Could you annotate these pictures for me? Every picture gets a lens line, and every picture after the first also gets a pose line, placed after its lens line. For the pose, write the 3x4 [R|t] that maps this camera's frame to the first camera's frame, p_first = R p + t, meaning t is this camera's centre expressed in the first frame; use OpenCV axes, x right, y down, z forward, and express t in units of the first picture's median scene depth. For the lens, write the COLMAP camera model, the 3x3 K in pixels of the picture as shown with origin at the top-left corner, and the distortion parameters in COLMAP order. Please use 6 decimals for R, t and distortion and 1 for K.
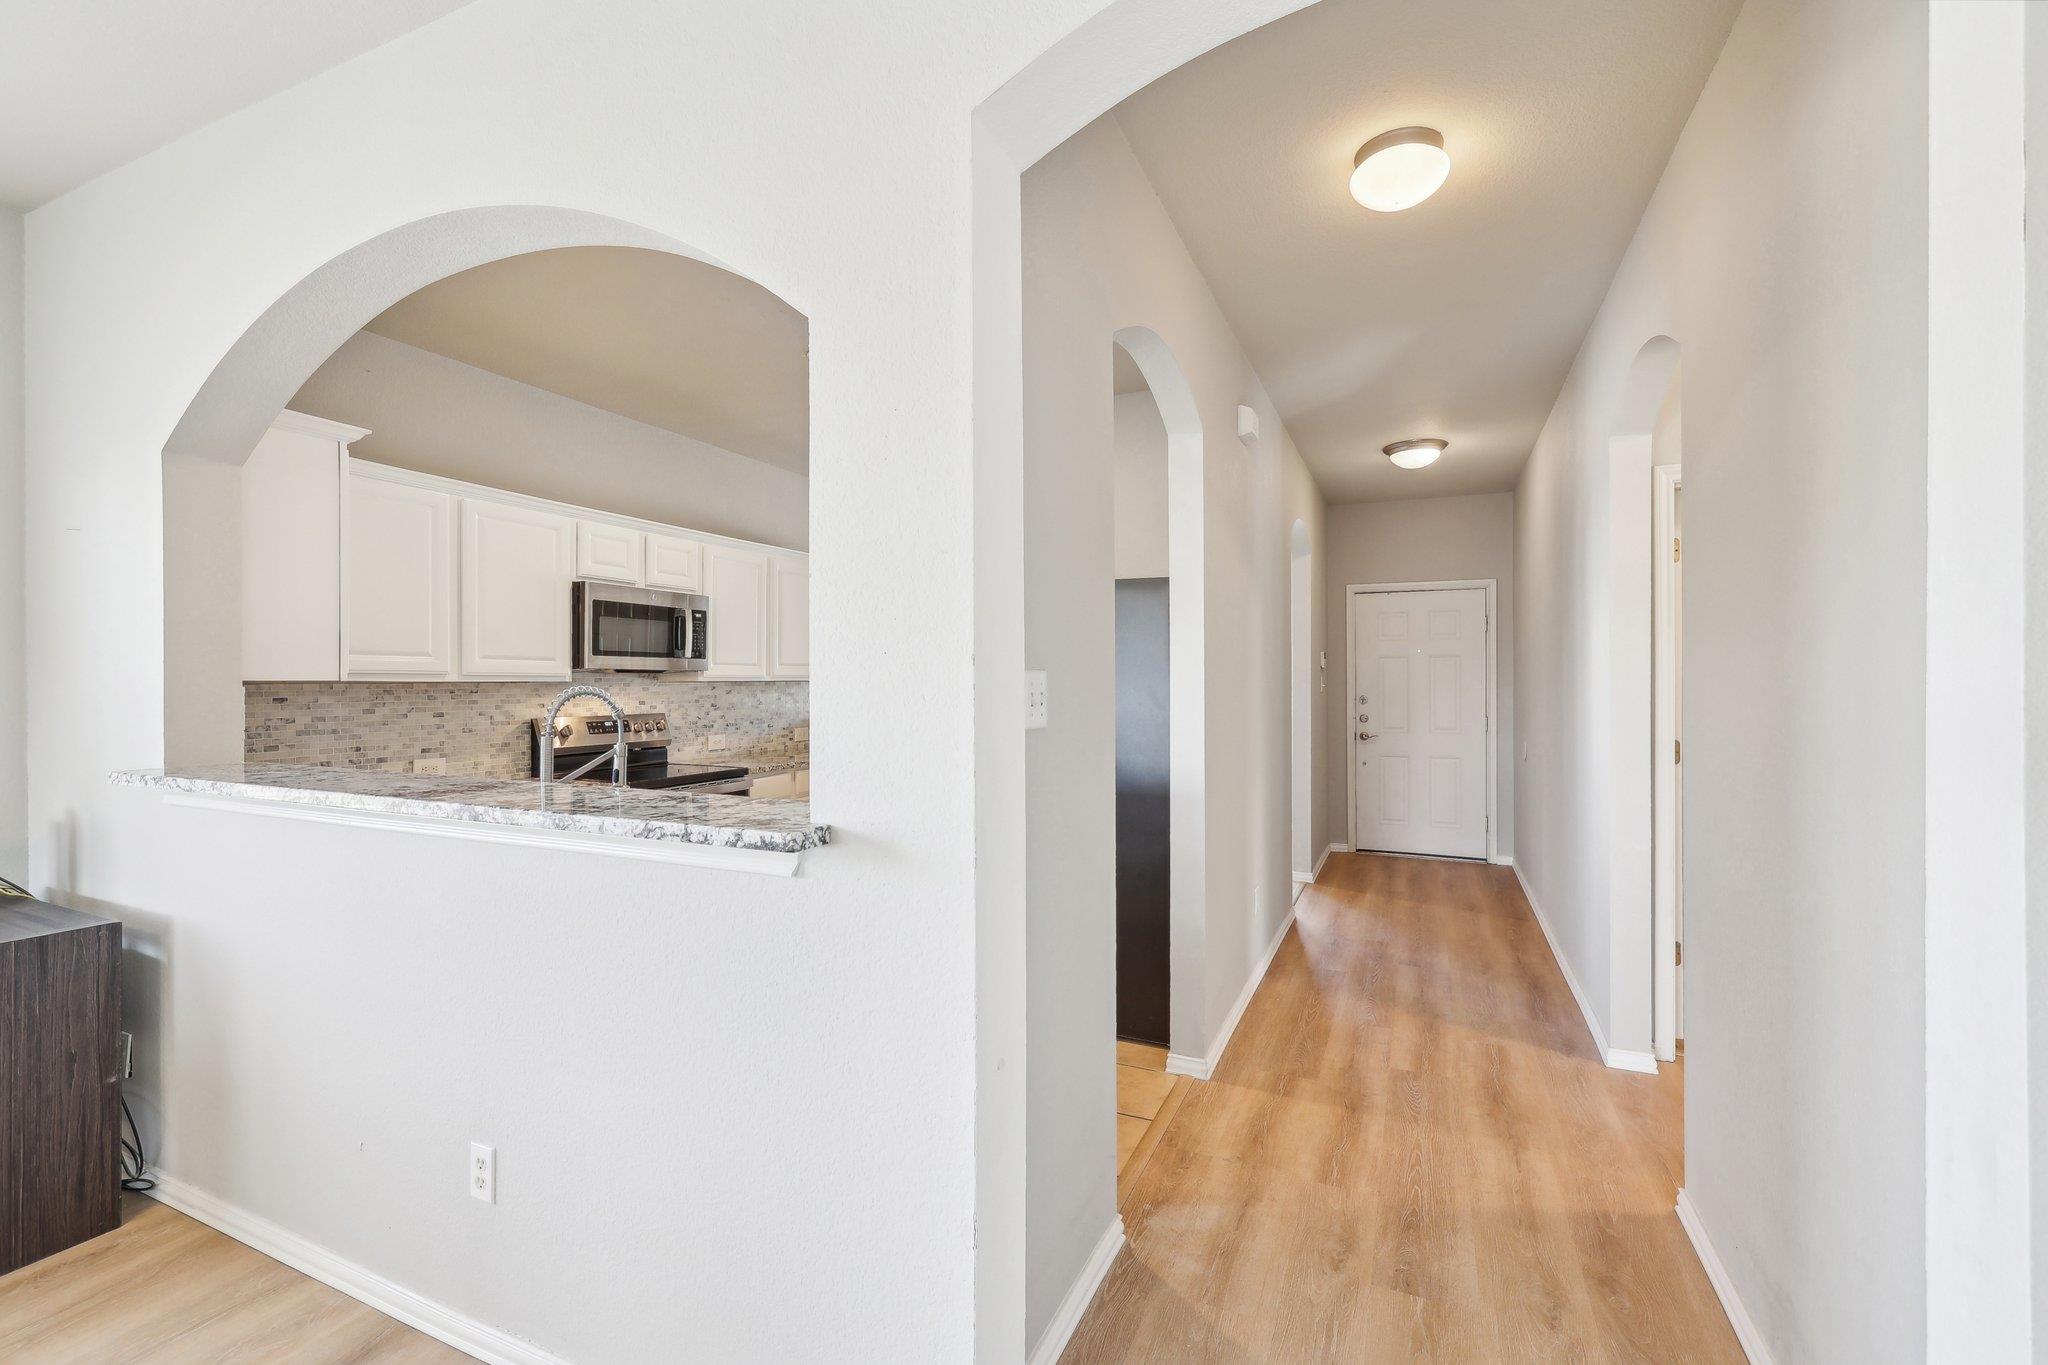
lens RADIAL K [[872.0, 0, 1021.6], [0, 872.0, 681.0], [0, 0, 1]] dist [0.001690, -0.000059]
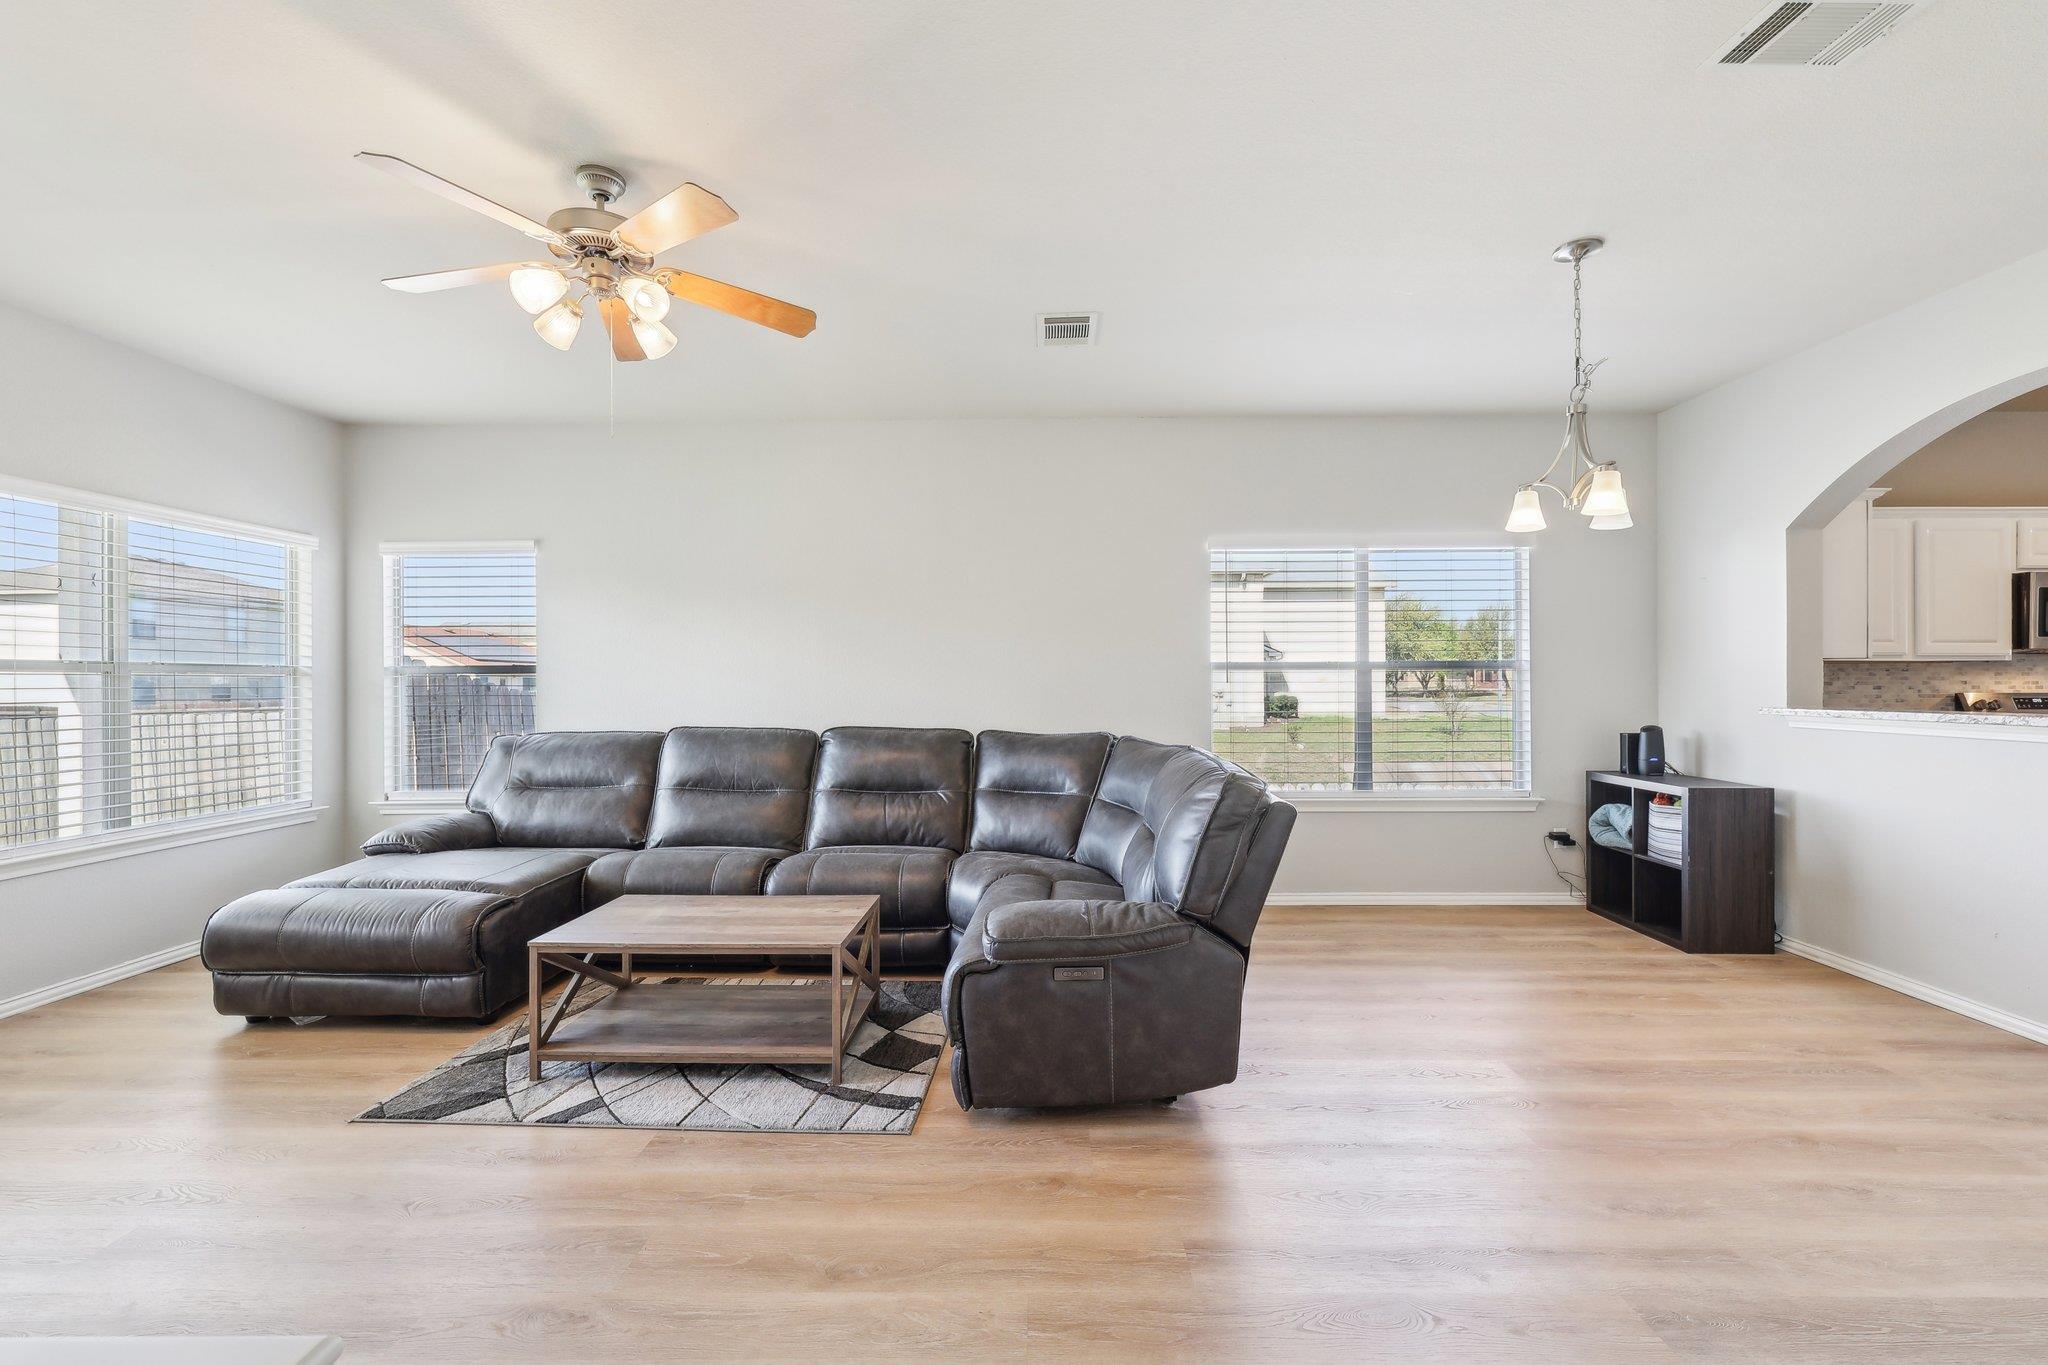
lens RADIAL K [[872.0, 0, 1028.5], [0, 872.0, 676.3], [0, 0, 1]] dist [0.001690, -0.000059]
pose [[0.414706, -0.007631, -0.909923, -0.007884], [0.000824, 0.999968, -0.008011, 0.029436], [0.909955, 0.002572, 0.414699, -0.644186]]
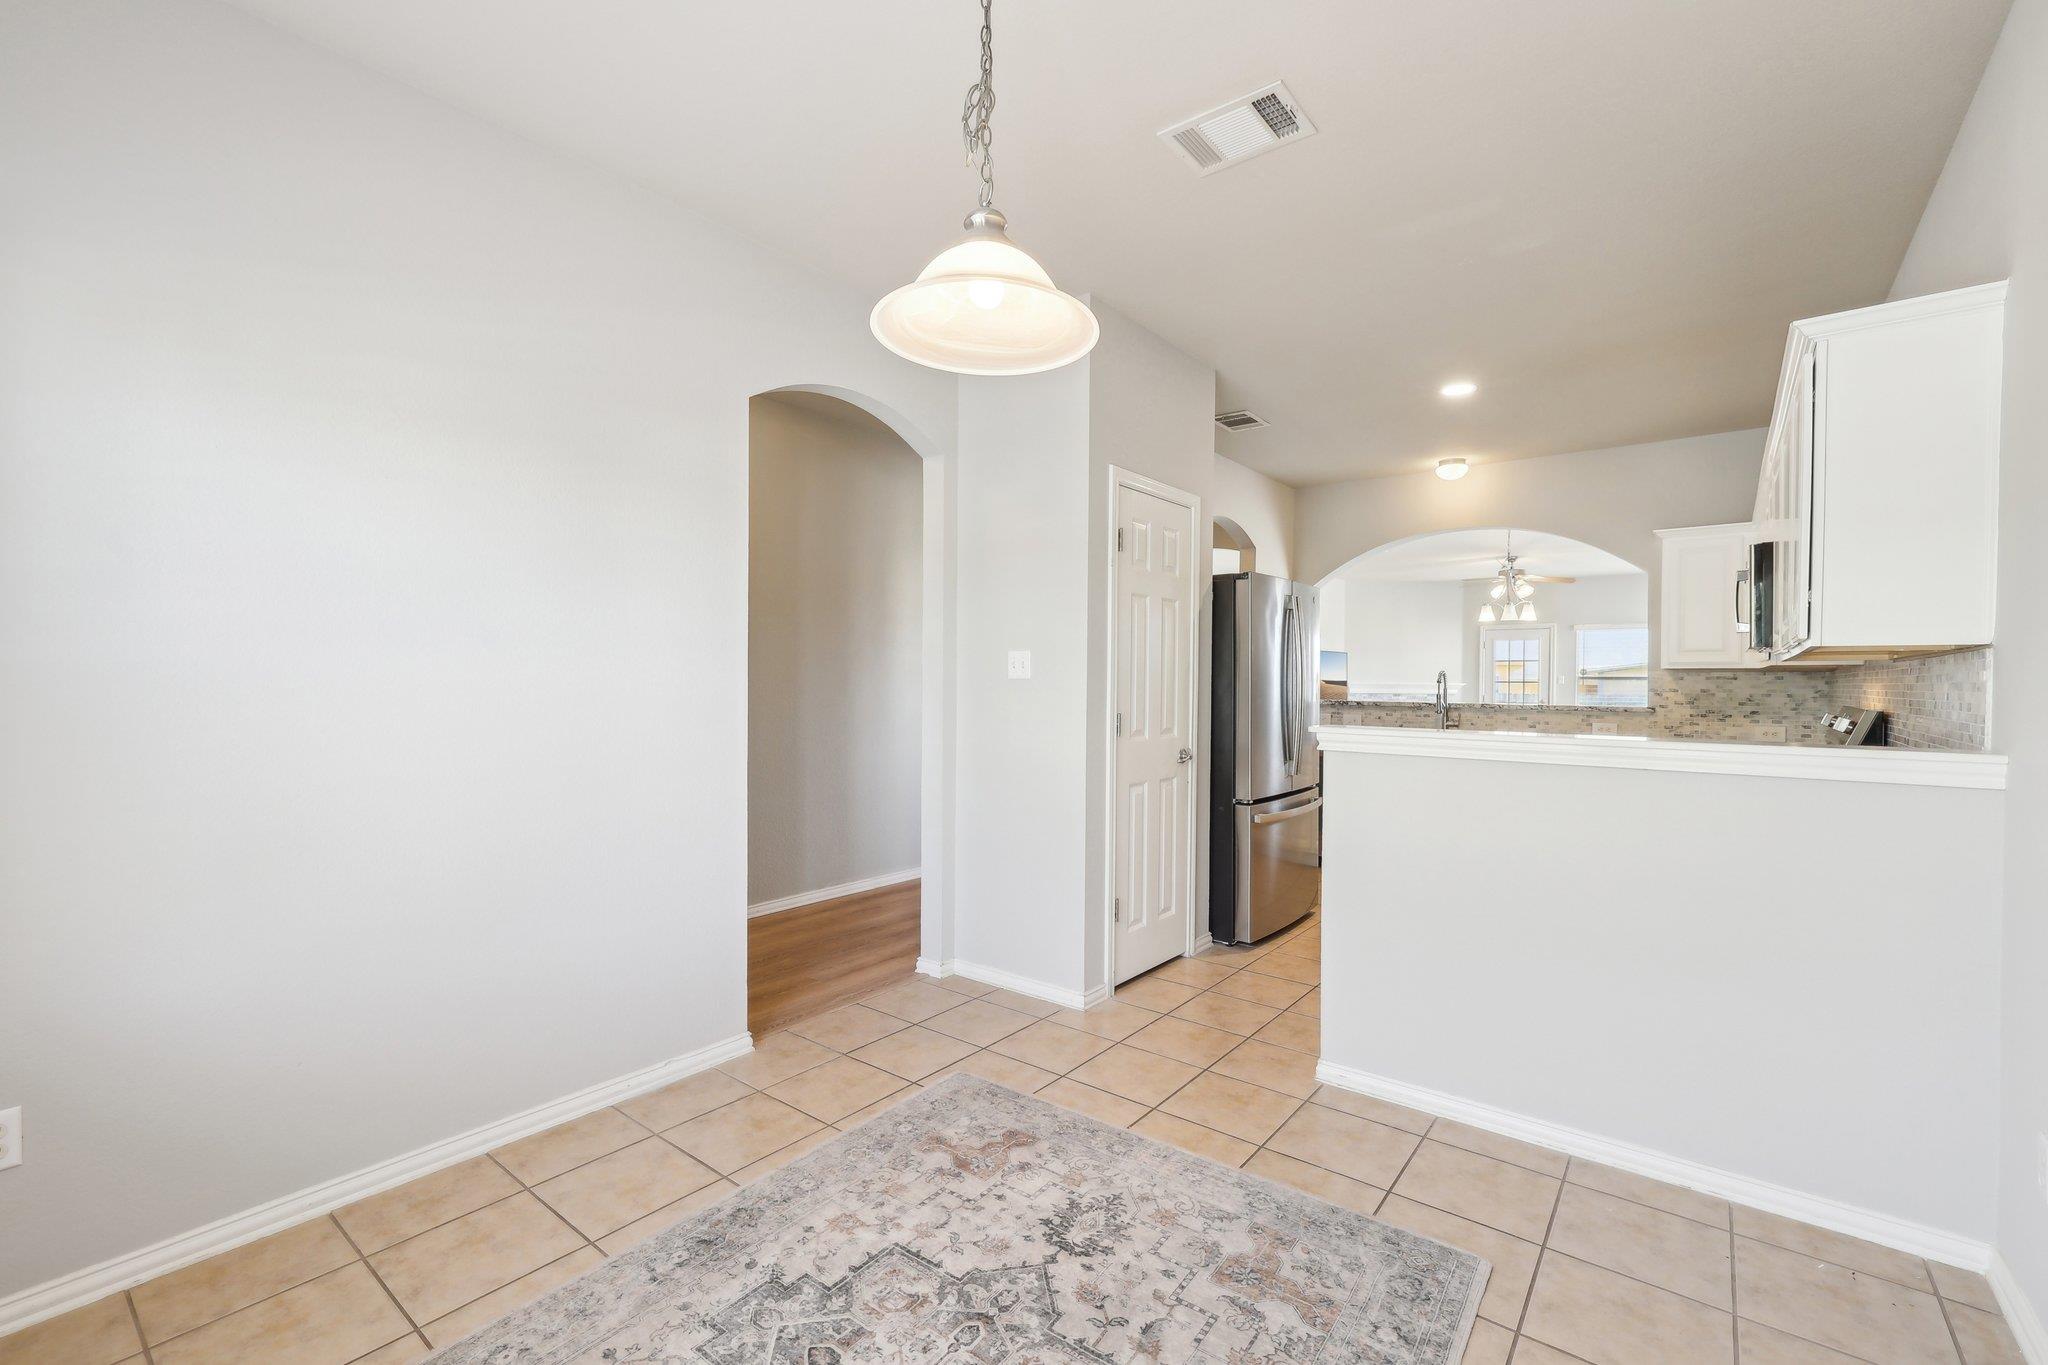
lens RADIAL K [[872.0, 0, 1027.3], [0, 872.0, 686.7], [0, 0, 1]] dist [0.001690, -0.000059]
pose [[-0.972039, -0.014002, 0.234403, 0.059918], [-0.011428, 0.999859, 0.012335, 0.022034], [-0.234542, 0.009312, -0.972061, 2.122241]]
